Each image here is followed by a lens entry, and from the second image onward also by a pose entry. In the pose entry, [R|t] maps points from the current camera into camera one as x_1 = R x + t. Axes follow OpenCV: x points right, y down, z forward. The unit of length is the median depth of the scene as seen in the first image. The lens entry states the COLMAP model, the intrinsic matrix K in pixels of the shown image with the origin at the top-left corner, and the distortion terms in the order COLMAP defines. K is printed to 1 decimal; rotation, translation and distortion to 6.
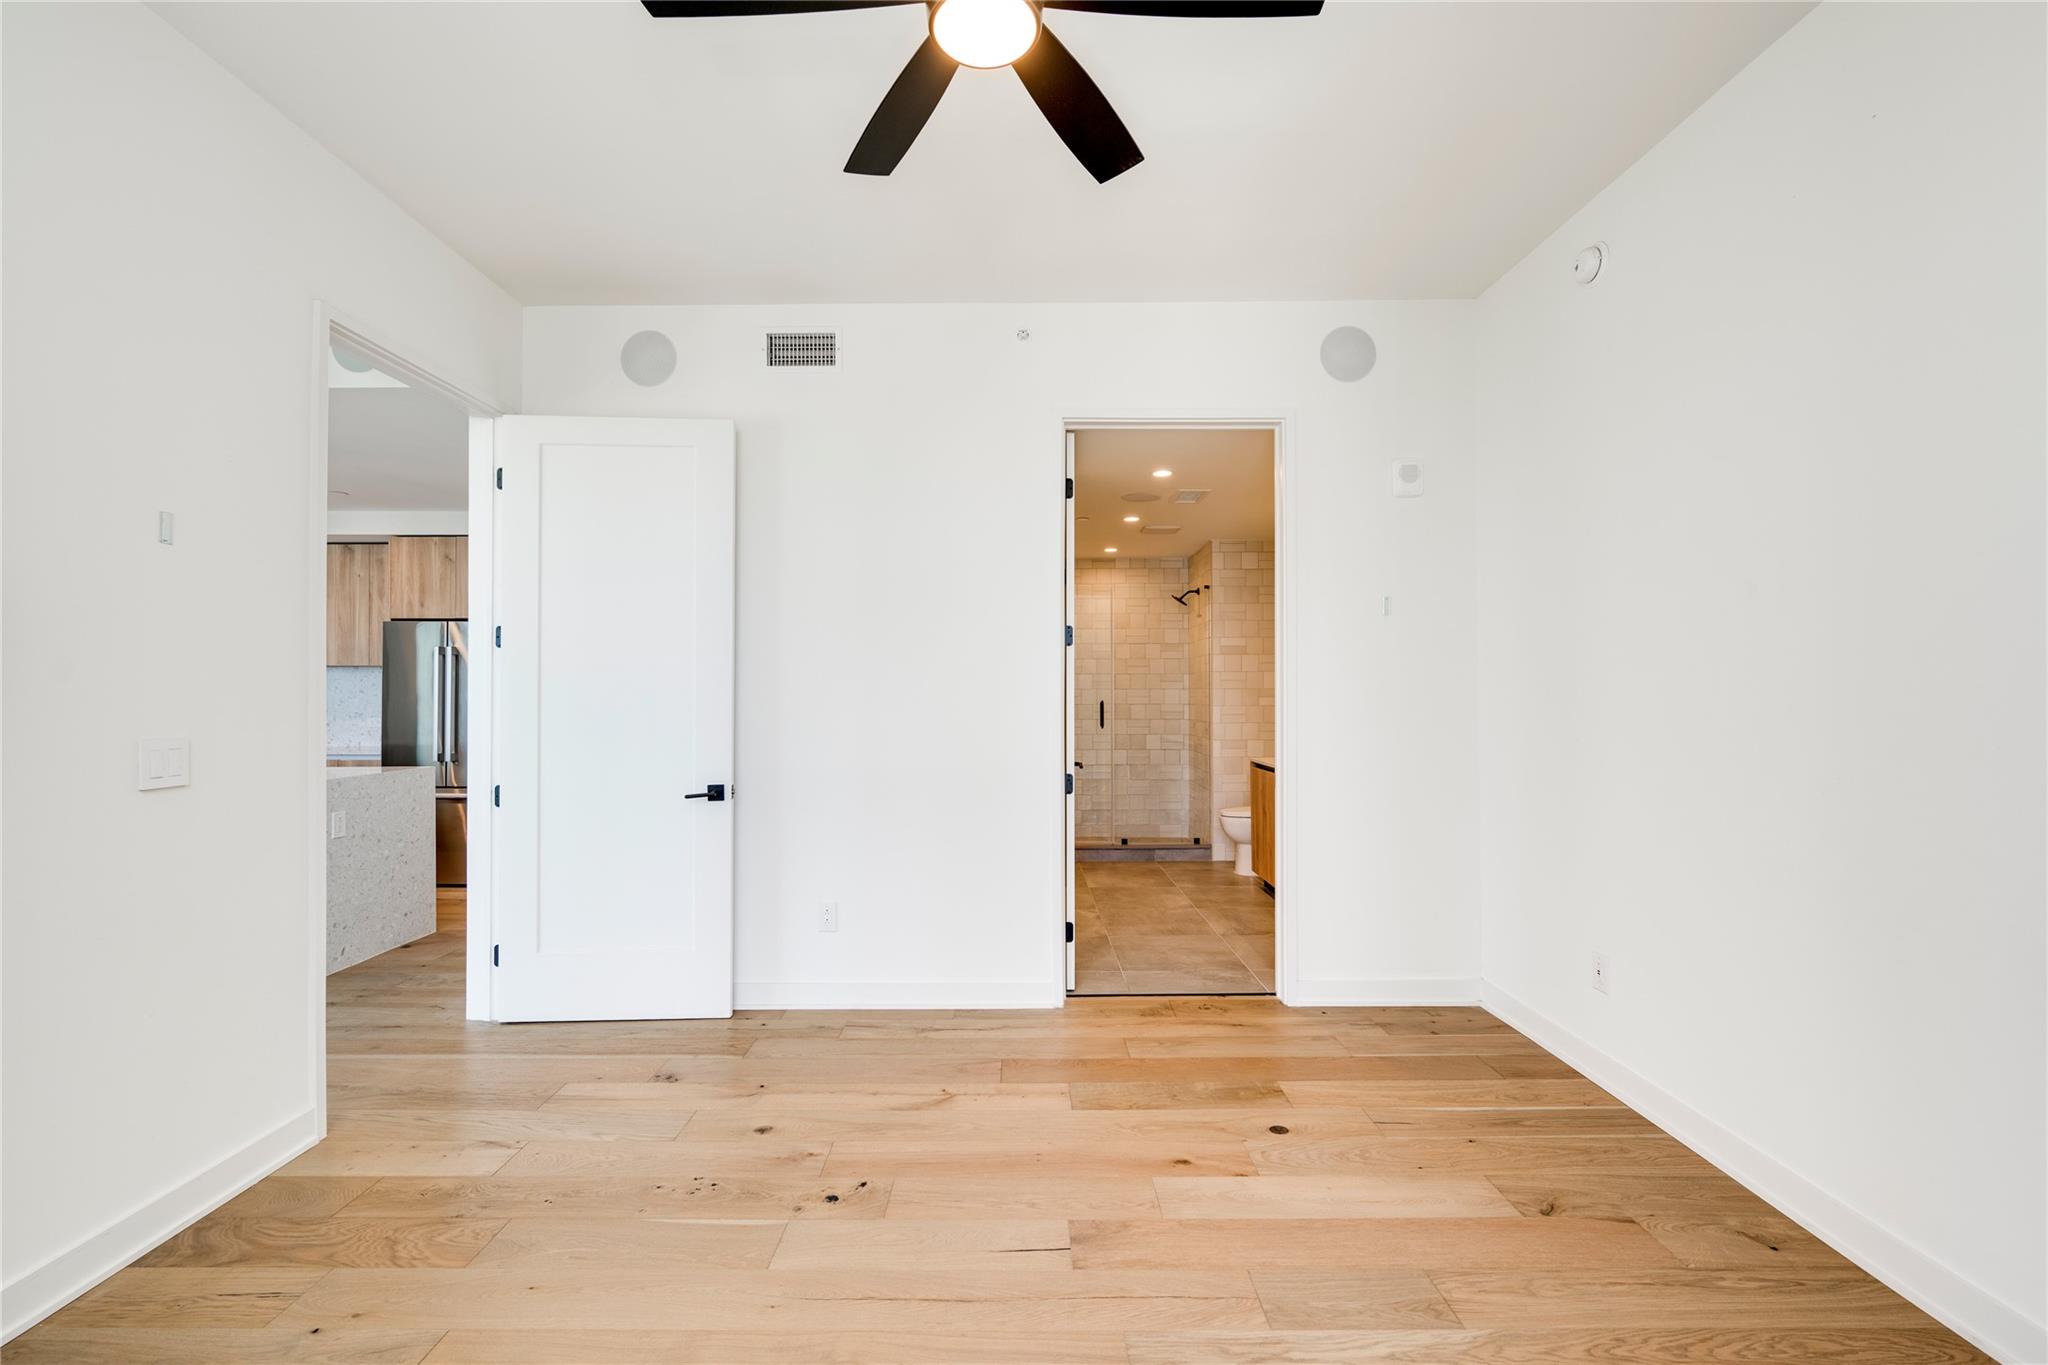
lens RADIAL K [[843.9, 0, 1036.5], [0, 843.9, 696.4], [0, 0, 1]] dist [0.002814, -0.000563]
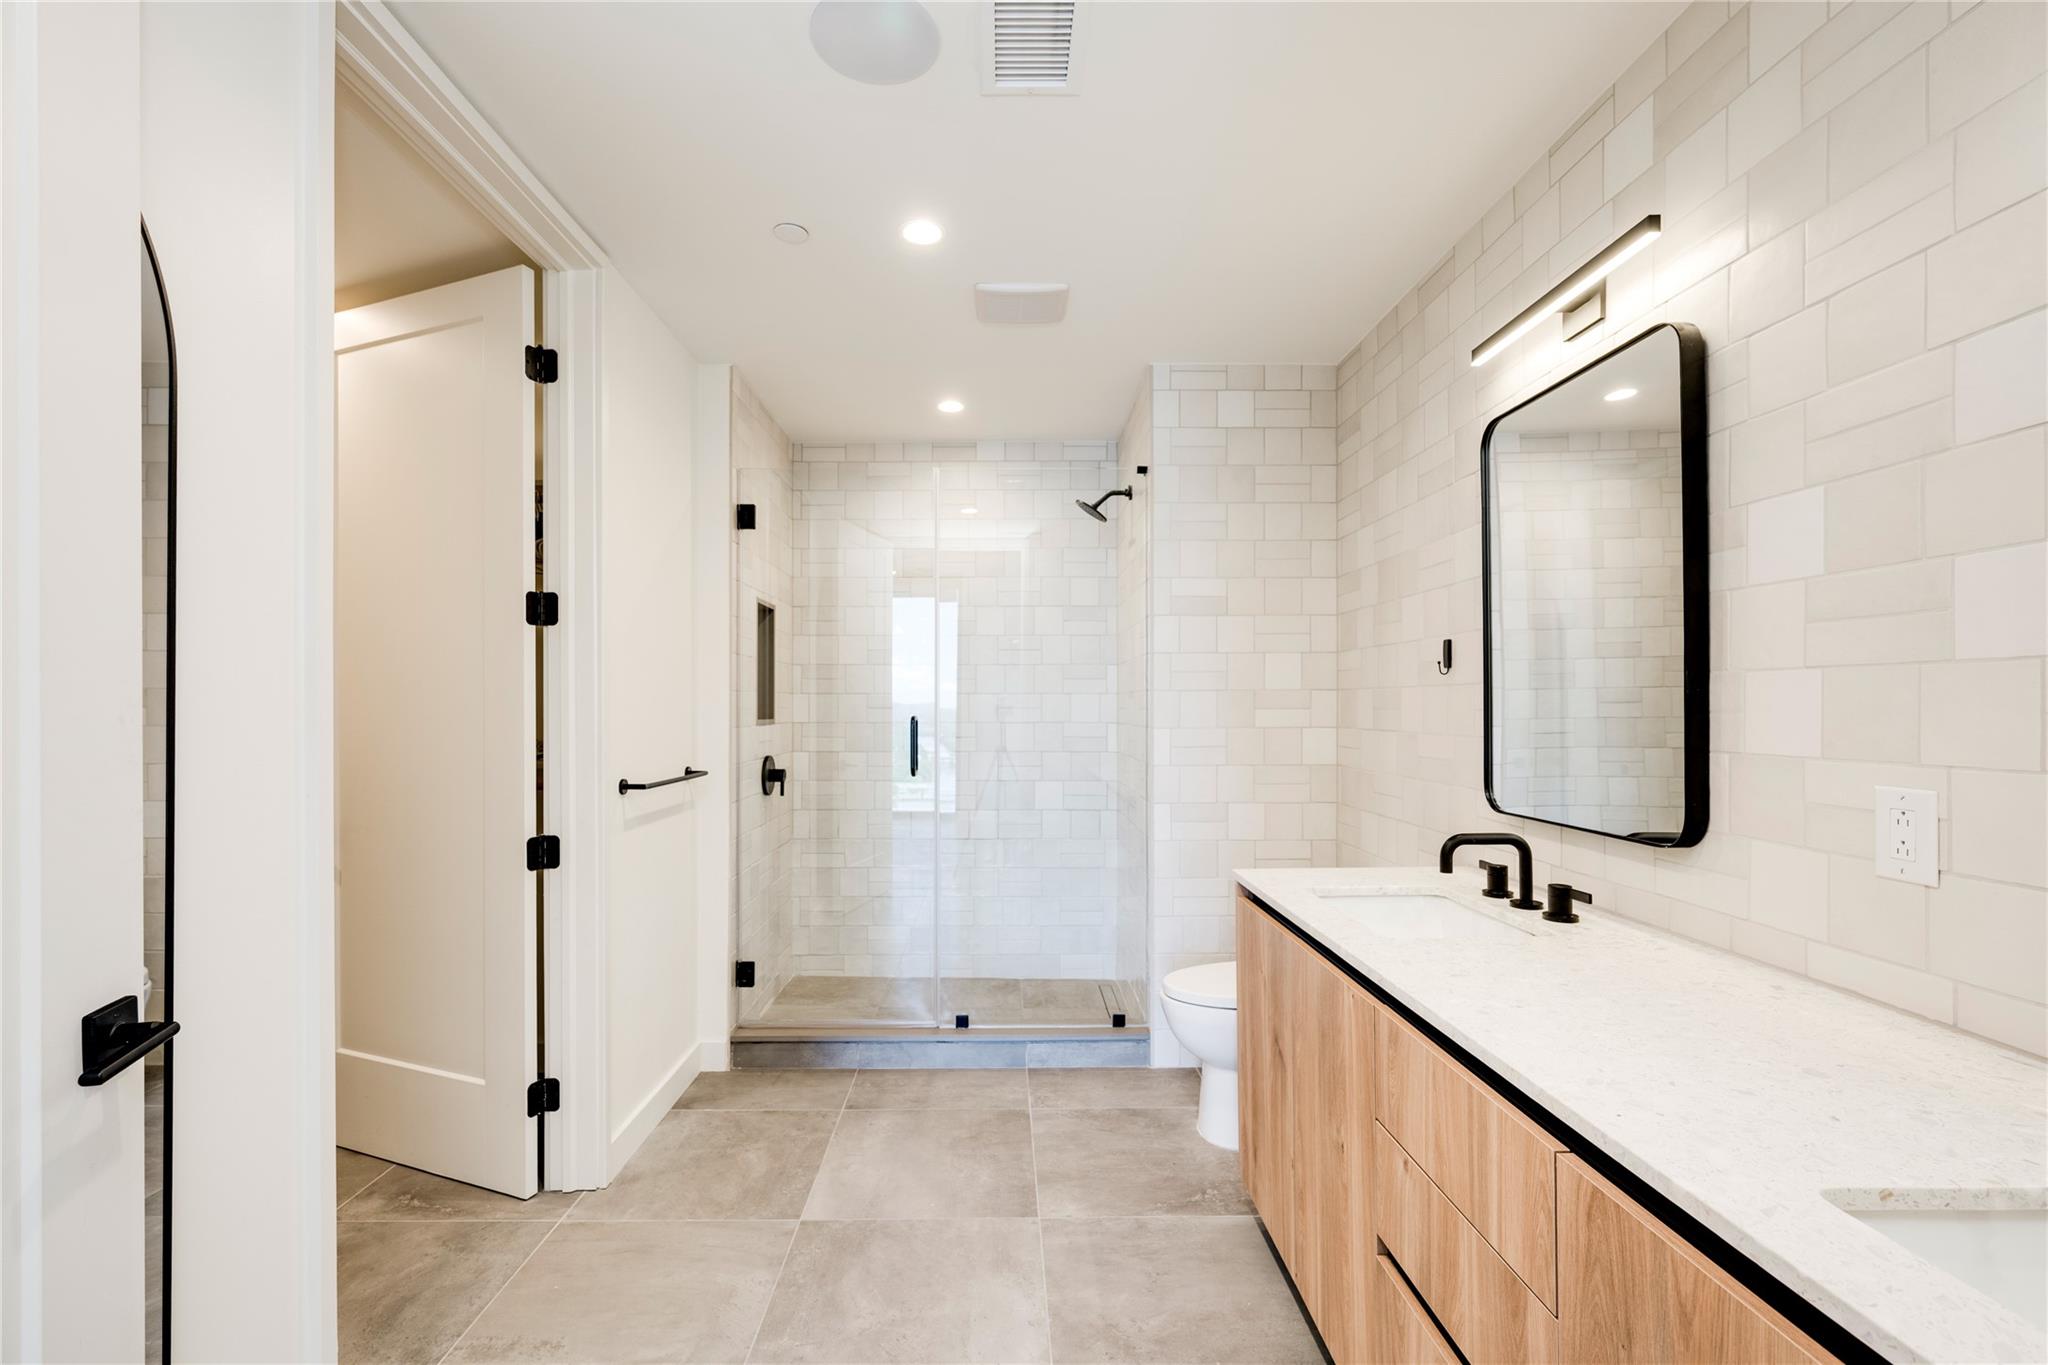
lens RADIAL K [[843.9, 0, 1020.1], [0, 843.9, 710.2], [0, 0, 1]] dist [0.002814, -0.000563]
pose [[0.999984, 0.003763, 0.004156, 0.129783], [-0.003786, 0.999977, 0.005556, -0.000947], [-0.004135, -0.005571, 0.999976, 0.523854]]
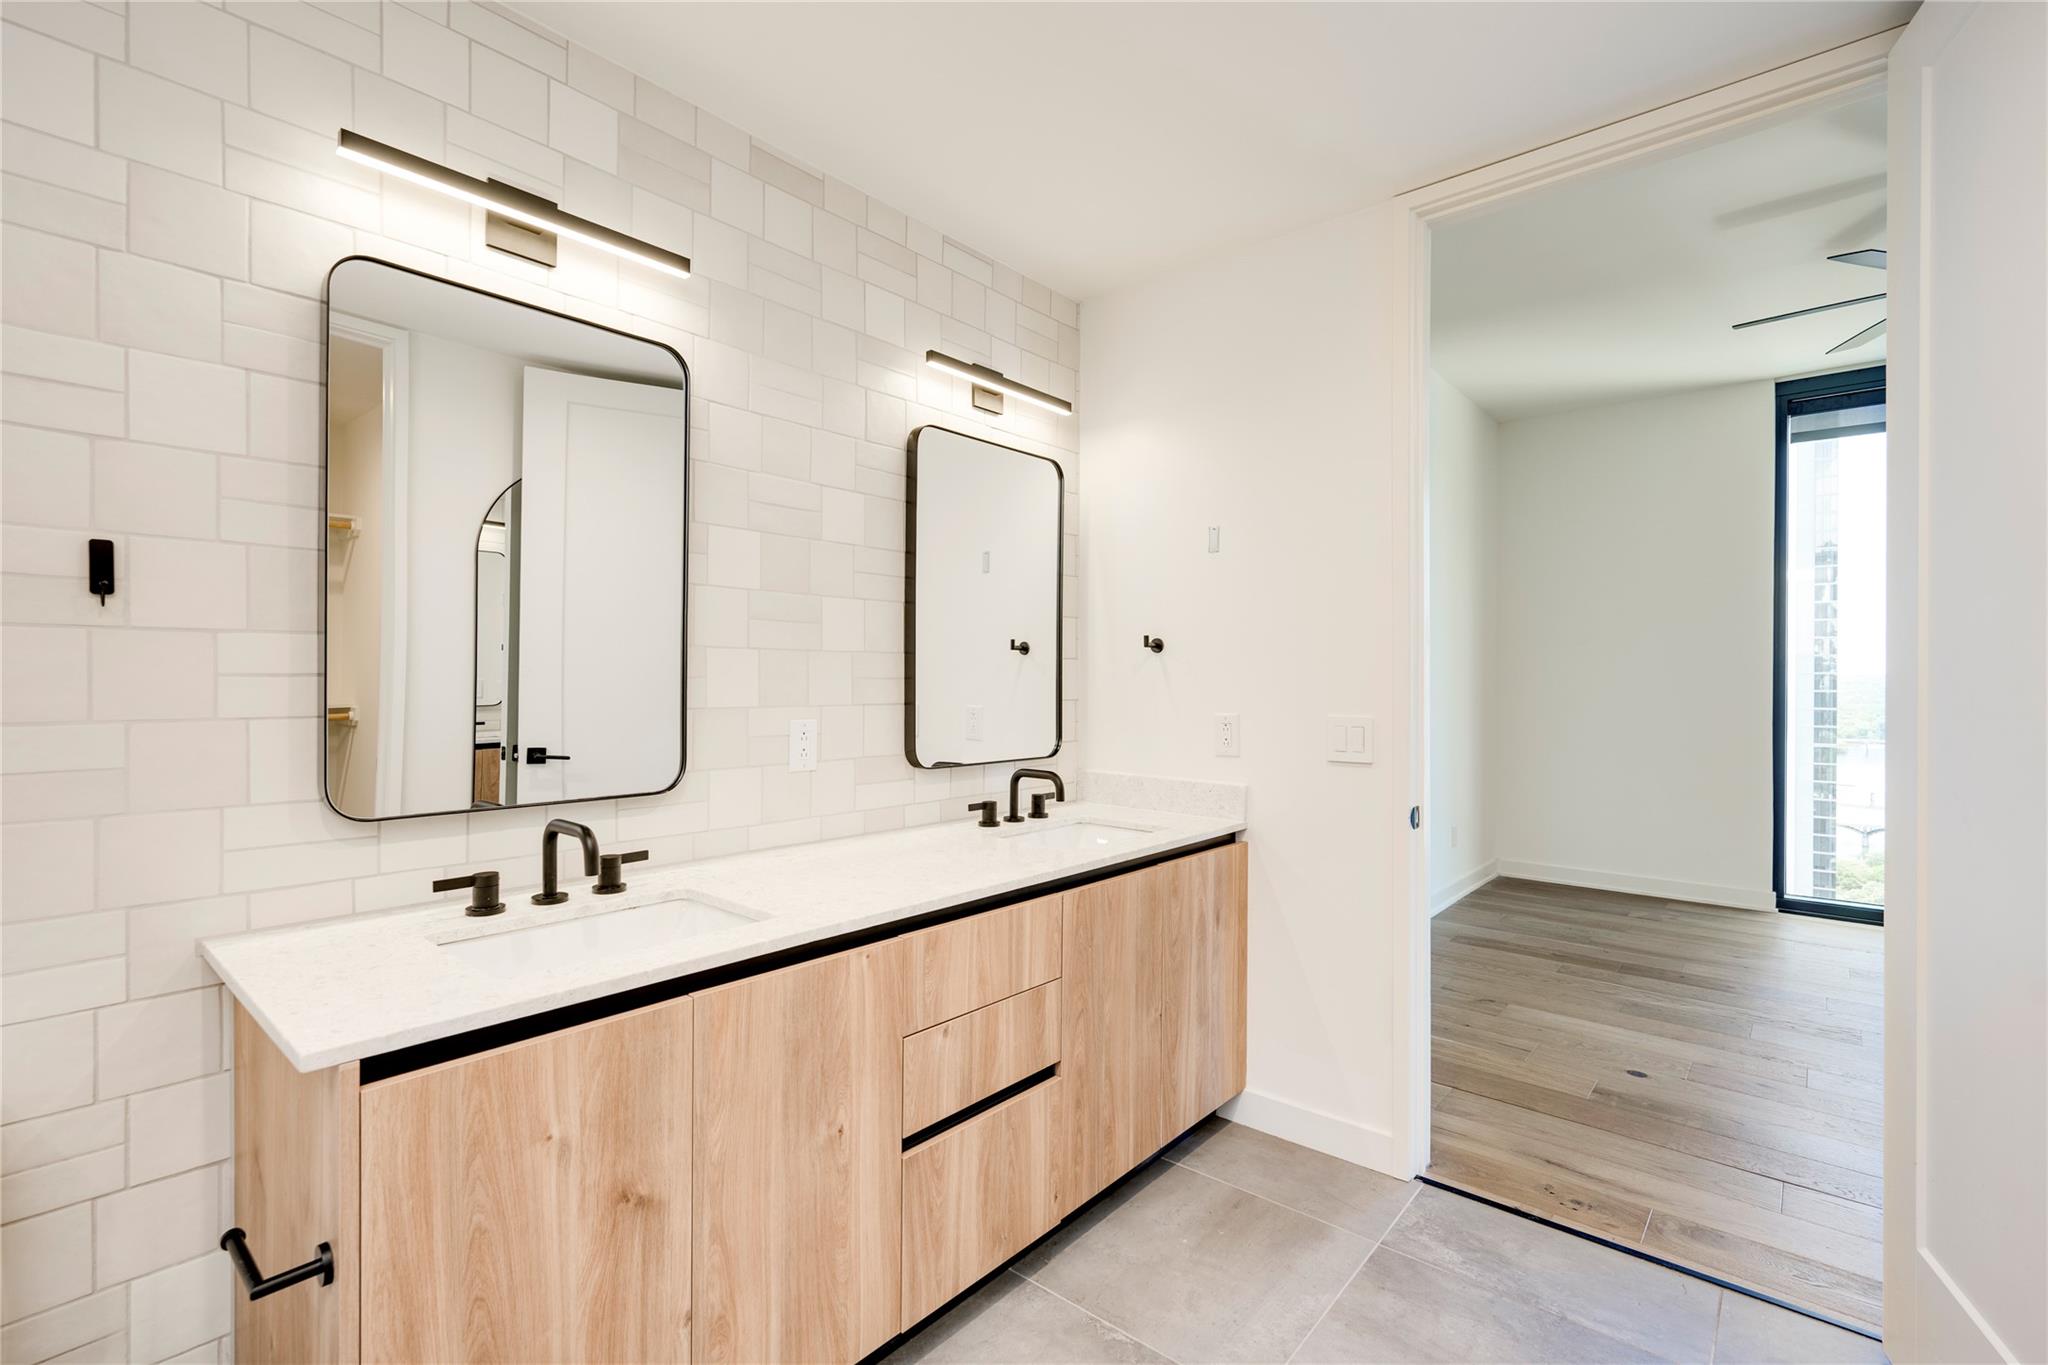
lens RADIAL K [[830.1, 0, 1013.7], [0, 830.1, 679.6], [0, 0, 1]] dist [-0.000982, 0.000213]
pose [[-0.713798, -0.001966, 0.700348, 0.040851], [-0.007734, 0.999957, -0.005076, 0.001692], [-0.700309, -0.009040, -0.713783, 0.855790]]
